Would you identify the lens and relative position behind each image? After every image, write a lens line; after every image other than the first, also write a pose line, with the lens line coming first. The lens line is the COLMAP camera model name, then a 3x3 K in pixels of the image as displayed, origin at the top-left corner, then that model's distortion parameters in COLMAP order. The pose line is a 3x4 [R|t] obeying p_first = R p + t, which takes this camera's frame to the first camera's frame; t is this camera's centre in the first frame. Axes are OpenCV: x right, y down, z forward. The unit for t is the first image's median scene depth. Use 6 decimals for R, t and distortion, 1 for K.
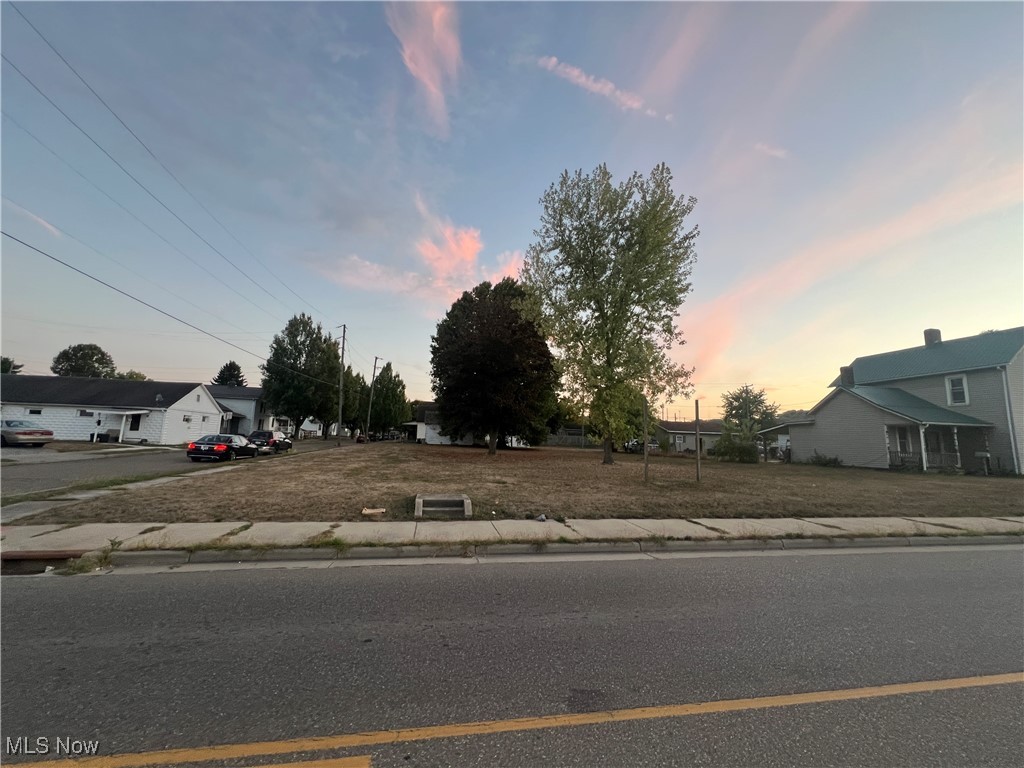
lens RADIAL K [[411.3, 0, 511.1], [0, 411.3, 380.3], [0, 0, 1]] dist [0.000868, -0.000421]
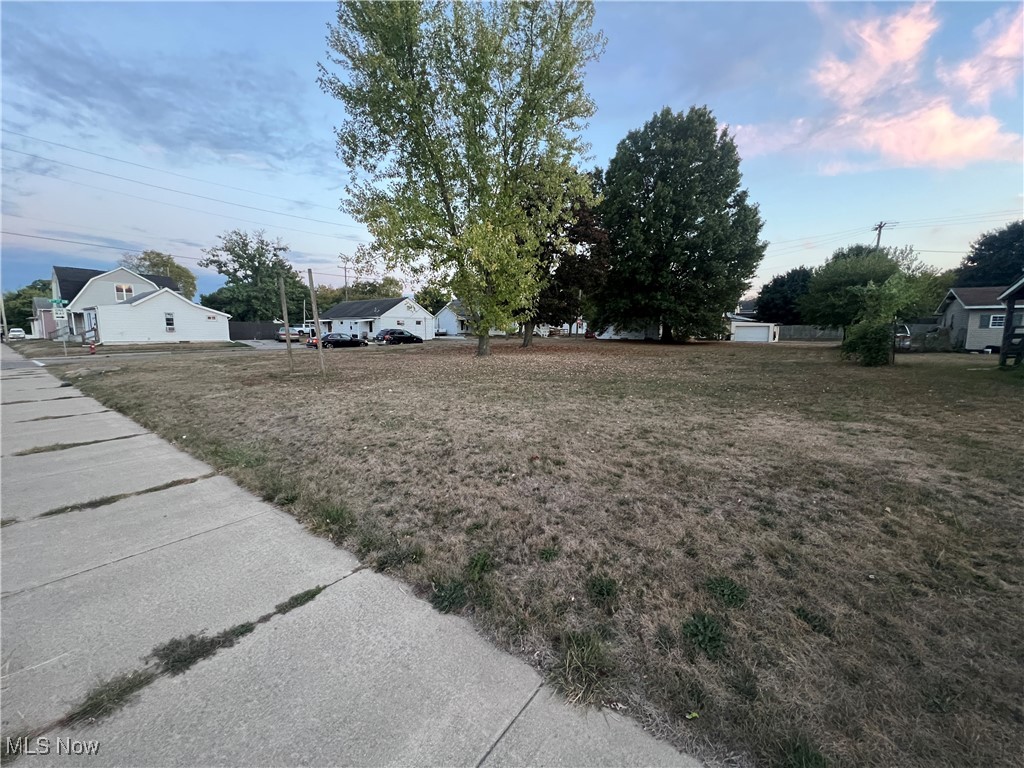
lens RADIAL K [[411.3, 0, 510.0], [0, 411.3, 383.9], [0, 0, 1]] dist [0.000868, -0.000421]
pose [[0.659903, 0.067982, -0.748269, 0.872089], [0.123496, 0.972540, 0.197270, 0.099613], [0.741132, -0.222587, 0.633386, 0.502865]]
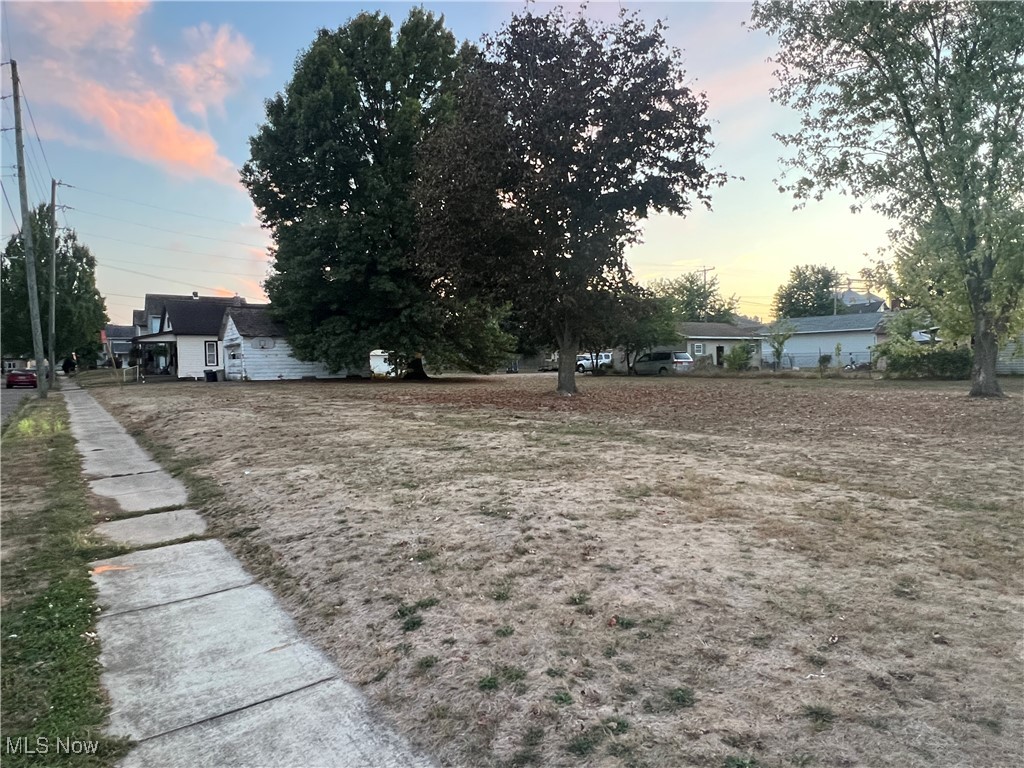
lens RADIAL K [[622.7, 0, 522.6], [0, 622.7, 381.4], [0, 0, 1]] dist [0.011353, 0.002100]
pose [[0.906300, -0.058538, 0.418561, -0.763752], [-0.017228, 0.984421, 0.174980, 0.102736], [-0.422283, -0.165795, 0.891173, 0.914983]]
